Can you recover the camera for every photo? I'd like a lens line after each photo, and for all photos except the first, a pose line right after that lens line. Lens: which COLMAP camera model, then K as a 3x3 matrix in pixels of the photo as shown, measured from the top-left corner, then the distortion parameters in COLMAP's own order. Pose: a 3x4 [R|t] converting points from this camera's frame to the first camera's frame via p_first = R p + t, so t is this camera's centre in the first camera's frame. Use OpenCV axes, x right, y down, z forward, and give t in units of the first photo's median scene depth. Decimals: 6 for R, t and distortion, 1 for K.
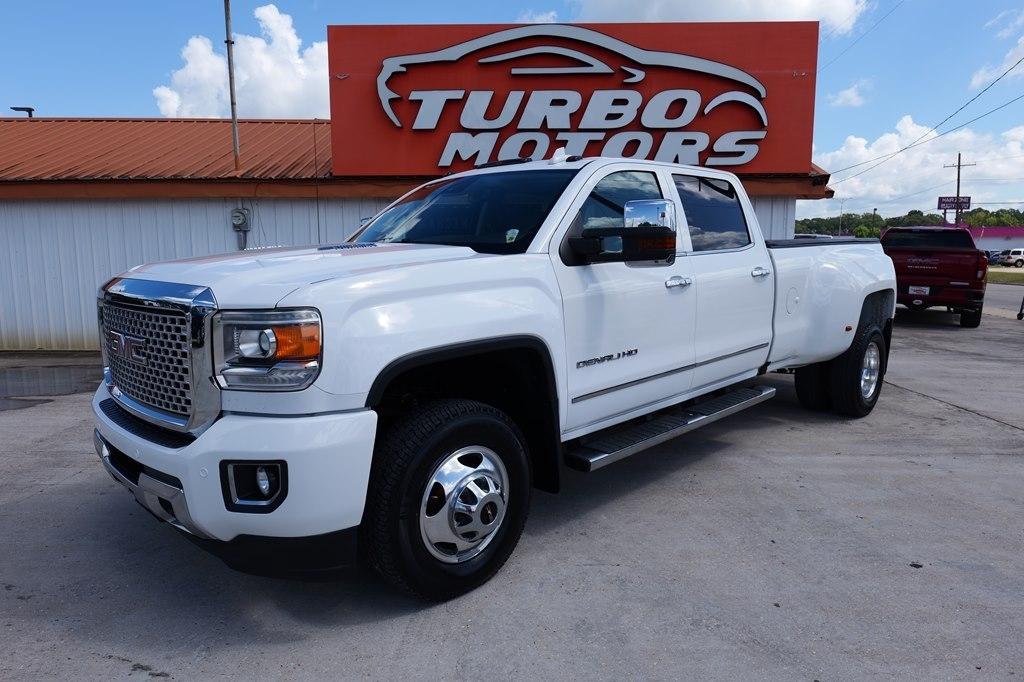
lens RADIAL K [[690.1, 0, 512.9], [0, 690.1, 335.0], [0, 0, 1]] dist [0.026471, -0.024094]
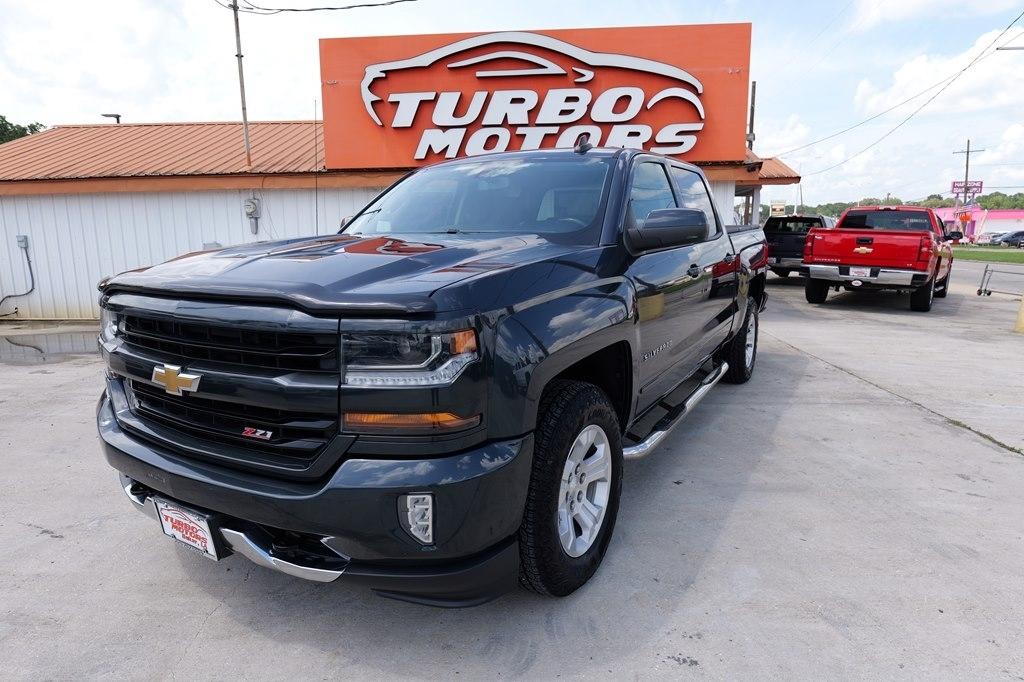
lens RADIAL K [[629.9, 0, 512.0], [0, 629.9, 341.0], [0, 0, 1]] dist [-0.015025, 0.004492]
pose [[0.997617, 0.003765, -0.068894, 0.128812], [-0.000674, 0.998994, 0.044836, 0.011033], [0.068993, -0.044683, 0.996616, -0.043850]]
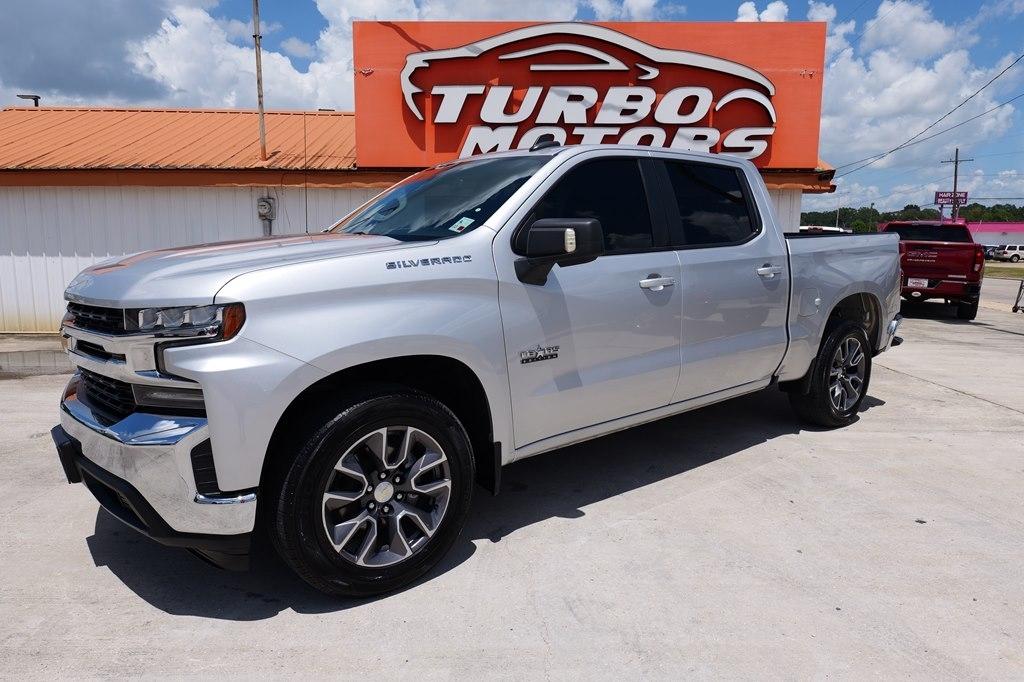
lens RADIAL K [[690.1, 0, 512.9], [0, 690.1, 335.0], [0, 0, 1]] dist [0.026471, -0.024094]
pose [[0.999962, 0.006628, 0.005641, -0.031260], [-0.006692, 0.999912, 0.011414, 0.007853], [-0.005565, -0.011451, 0.999919, -0.041615]]
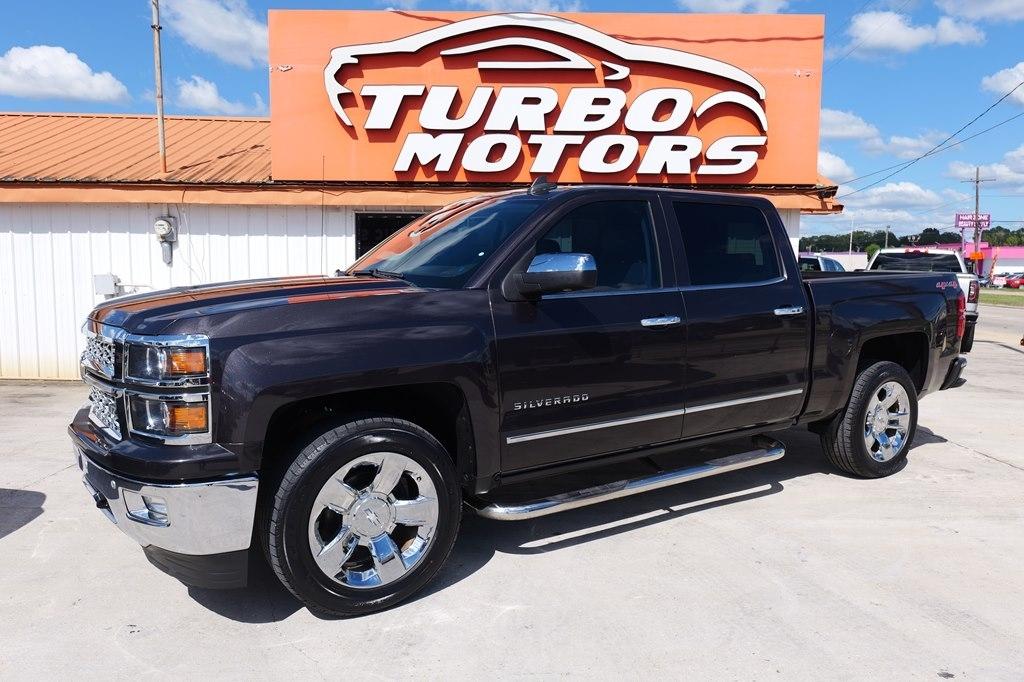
lens RADIAL K [[755.8, 0, 511.1], [0, 755.8, 336.6], [0, 0, 1]] dist [0.017275, -0.005877]
pose [[0.999776, 0.008541, 0.019351, 0.024038], [-0.007964, 0.999527, -0.029720, -0.007907], [-0.019595, 0.029559, 0.999371, 0.048616]]
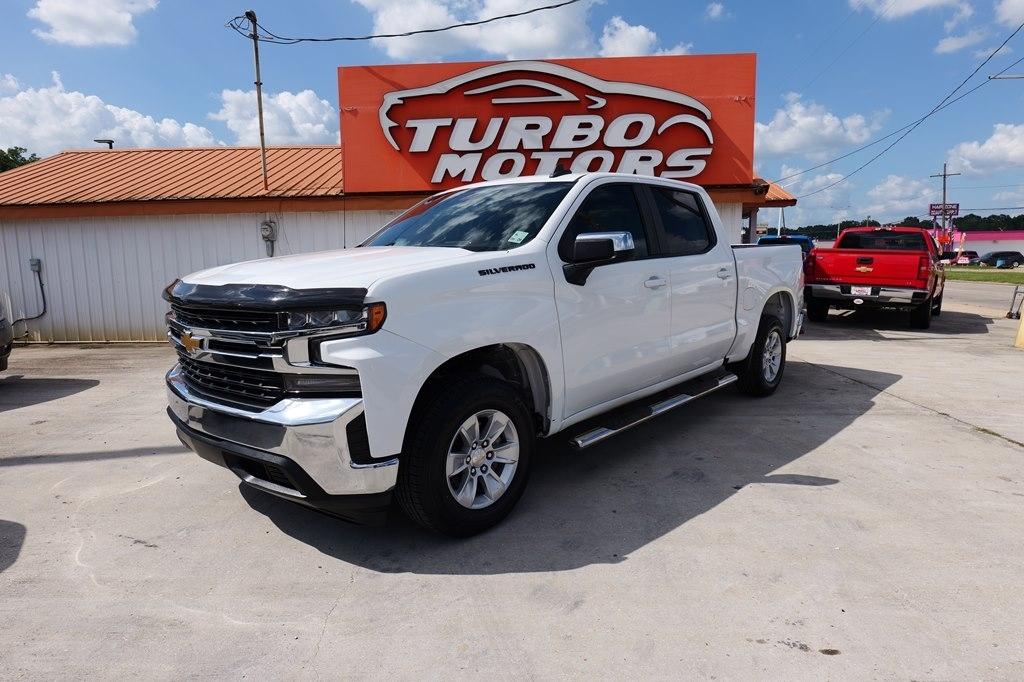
lens RADIAL K [[630.5, 0, 511.8], [0, 630.5, 337.3], [0, 0, 1]] dist [-0.008063, 0.000644]
pose [[0.998938, -0.006875, -0.045568, 0.077011], [0.006977, 0.999974, 0.002076, 0.017170], [0.045552, -0.002392, 0.998959, -0.066048]]
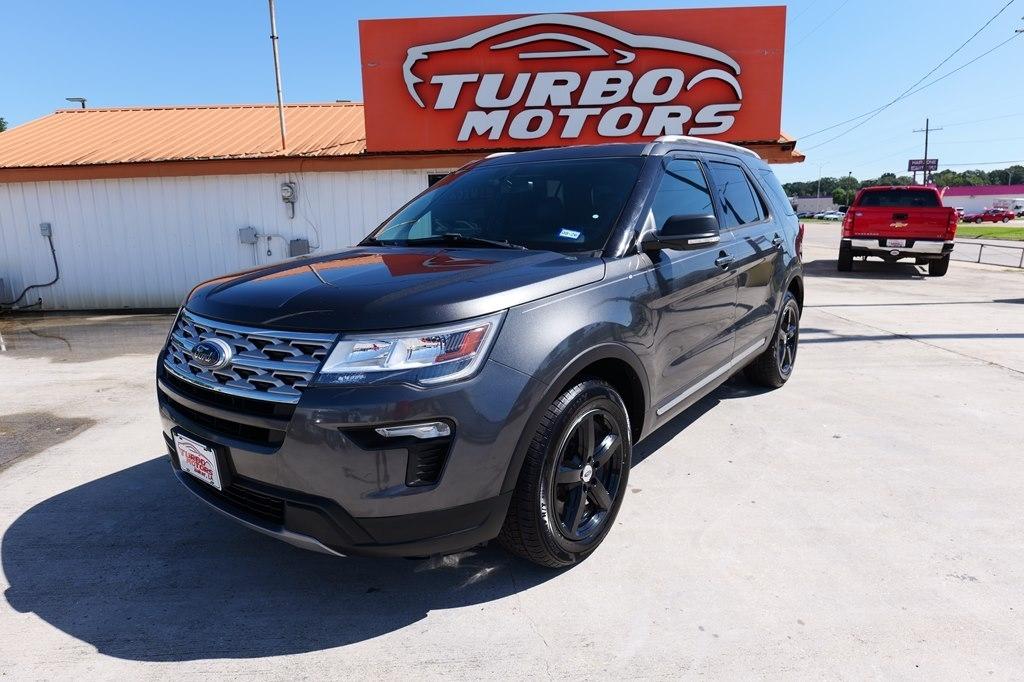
lens RADIAL K [[630.5, 0, 511.8], [0, 630.5, 337.3], [0, 0, 1]] dist [-0.008063, 0.000644]
pose [[0.999693, -0.020539, -0.013831, -0.008966], [0.021387, 0.997706, 0.064229, 0.017781], [0.012480, -0.064505, 0.997839, -0.073221]]
